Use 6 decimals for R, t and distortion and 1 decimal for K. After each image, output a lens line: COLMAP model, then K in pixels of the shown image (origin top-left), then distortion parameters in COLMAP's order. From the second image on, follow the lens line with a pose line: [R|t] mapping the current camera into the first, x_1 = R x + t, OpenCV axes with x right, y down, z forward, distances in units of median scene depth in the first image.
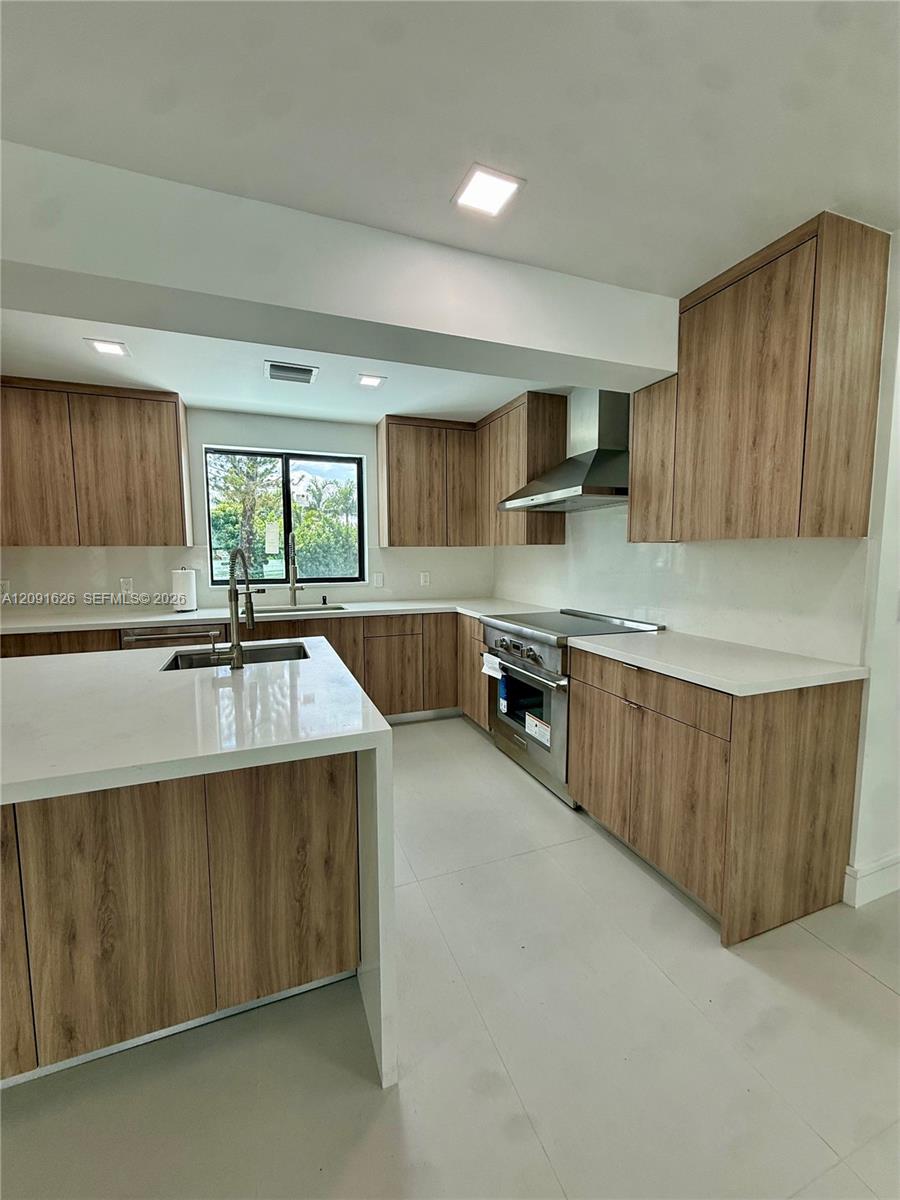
lens RADIAL K [[475.5, 0, 451.1], [0, 475.5, 595.5], [0, 0, 1]] dist [-0.005638, 0.000982]
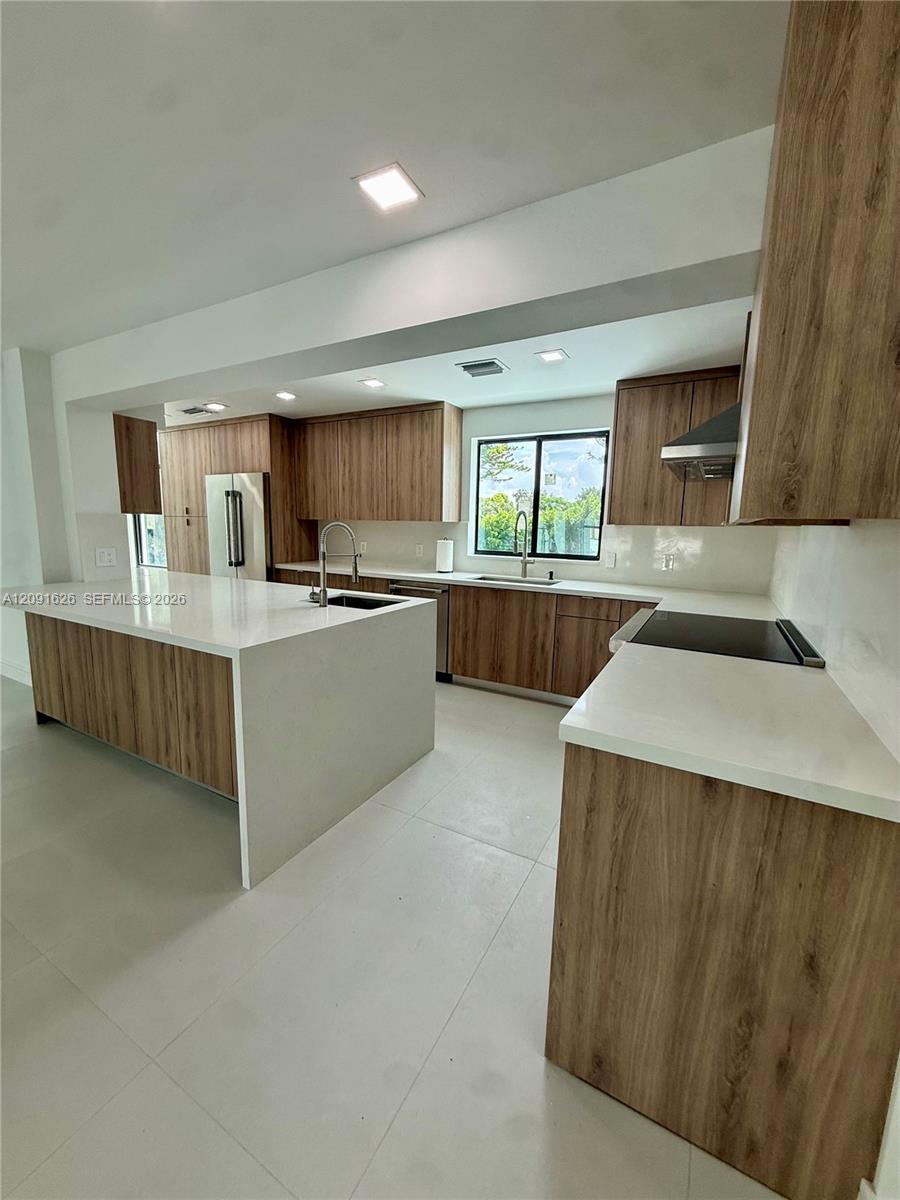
lens RADIAL K [[475.5, 0, 447.4], [0, 475.5, 595.7], [0, 0, 1]] dist [-0.005638, 0.000982]
pose [[0.642589, 0.129405, -0.755205, 0.470538], [-0.091962, 0.991536, 0.091651, -0.025356], [0.760672, 0.010556, 0.649050, 0.184486]]
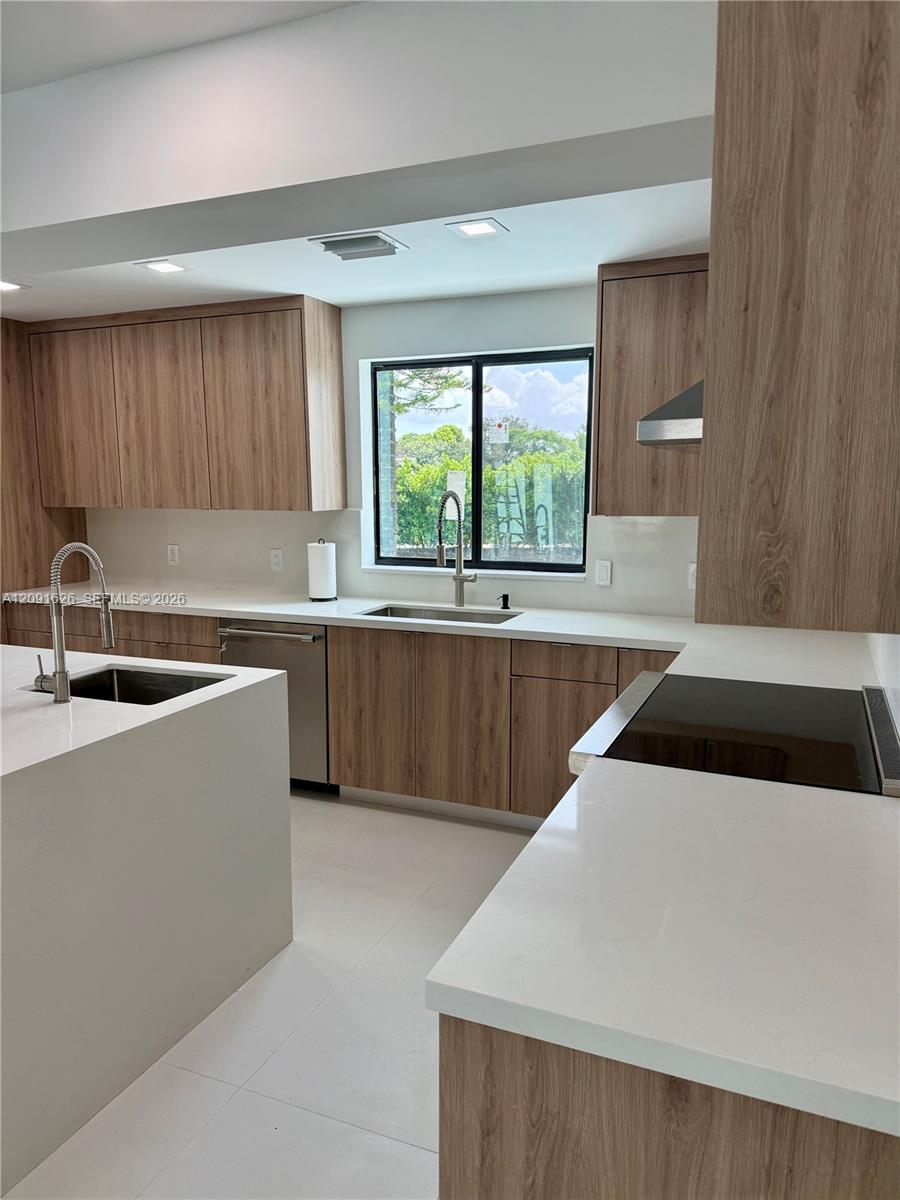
lens RADIAL K [[835.8, 0, 452.8], [0, 835.8, 601.0], [0, 0, 1]] dist [0.032851, -0.033599]
pose [[0.725413, 0.098645, -0.681209, 0.494905], [-0.062569, 0.995030, 0.077460, -0.083455], [0.685464, -0.013567, 0.727980, 0.234985]]
